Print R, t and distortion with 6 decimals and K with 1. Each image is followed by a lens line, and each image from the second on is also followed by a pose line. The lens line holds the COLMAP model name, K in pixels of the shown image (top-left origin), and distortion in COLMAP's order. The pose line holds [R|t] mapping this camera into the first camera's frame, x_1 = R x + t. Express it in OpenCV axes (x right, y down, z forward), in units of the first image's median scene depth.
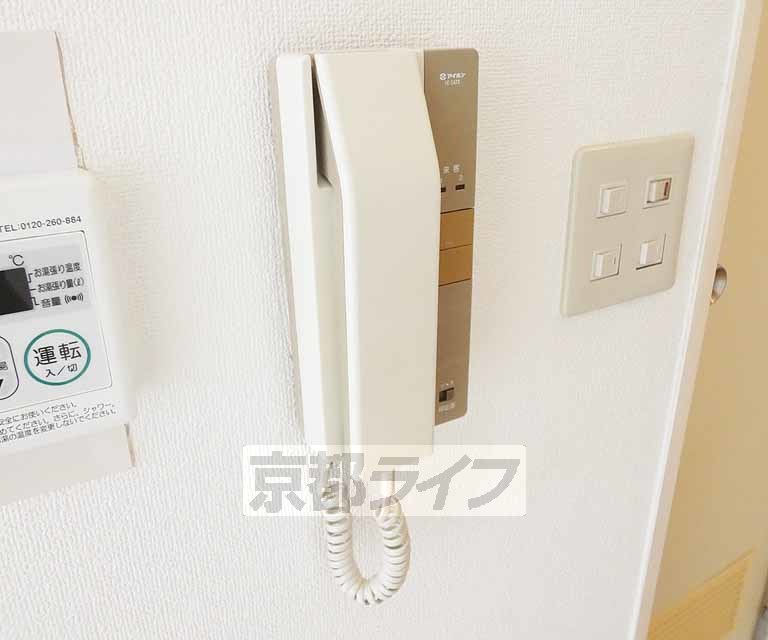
lens RADIAL K [[663.9, 0, 384.3], [0, 663.9, 319.1], [0, 0, 1]] dist [0.010743, -0.009560]
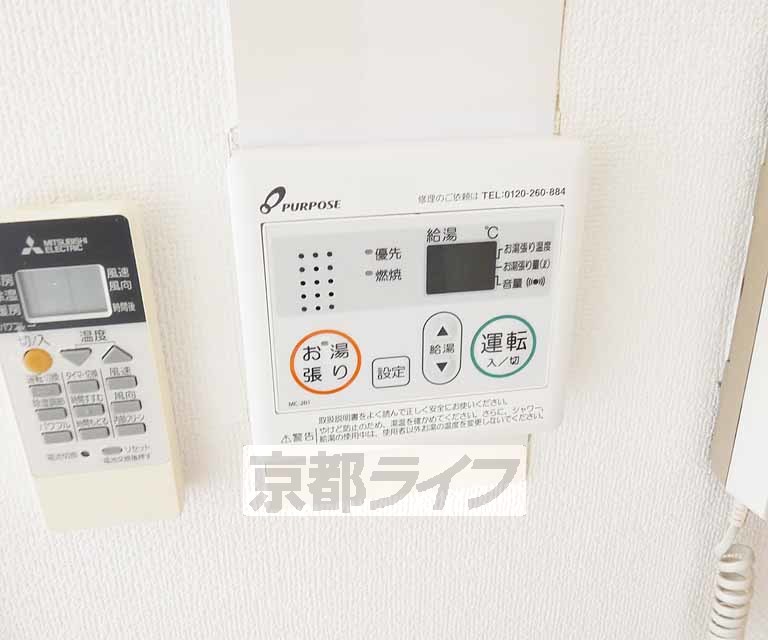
lens RADIAL K [[663.9, 0, 383.4], [0, 663.9, 320.4], [0, 0, 1]] dist [0.010743, -0.009560]
pose [[0.948040, 0.123141, -0.293354, -0.393616], [-0.129252, 0.991611, -0.001457, 0.045941], [0.290714, 0.039298, 0.956003, 0.108875]]
